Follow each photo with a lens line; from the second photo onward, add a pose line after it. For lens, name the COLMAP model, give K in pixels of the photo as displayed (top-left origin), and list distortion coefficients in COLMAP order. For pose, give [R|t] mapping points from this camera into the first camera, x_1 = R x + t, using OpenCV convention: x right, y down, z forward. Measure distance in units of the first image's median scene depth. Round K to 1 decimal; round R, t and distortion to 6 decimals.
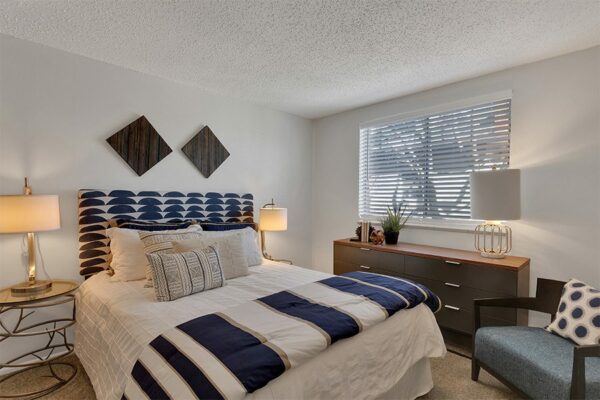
lens RADIAL K [[283.6, 0, 300.8], [0, 283.6, 200.6], [0, 0, 1]] dist [0.003439, 0.000095]
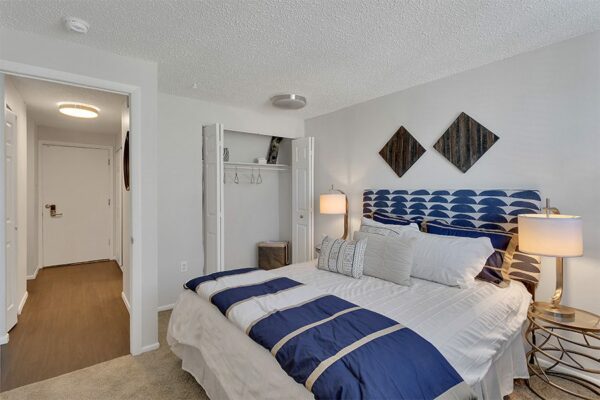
lens RADIAL K [[283.6, 0, 304.9], [0, 283.6, 195.9], [0, 0, 1]] dist [0.003439, 0.000095]
pose [[-0.069603, -0.006557, -0.997553, 0.601068], [-0.026673, 0.999633, -0.004710, 0.006487], [0.997218, 0.026280, -0.069752, 0.642986]]
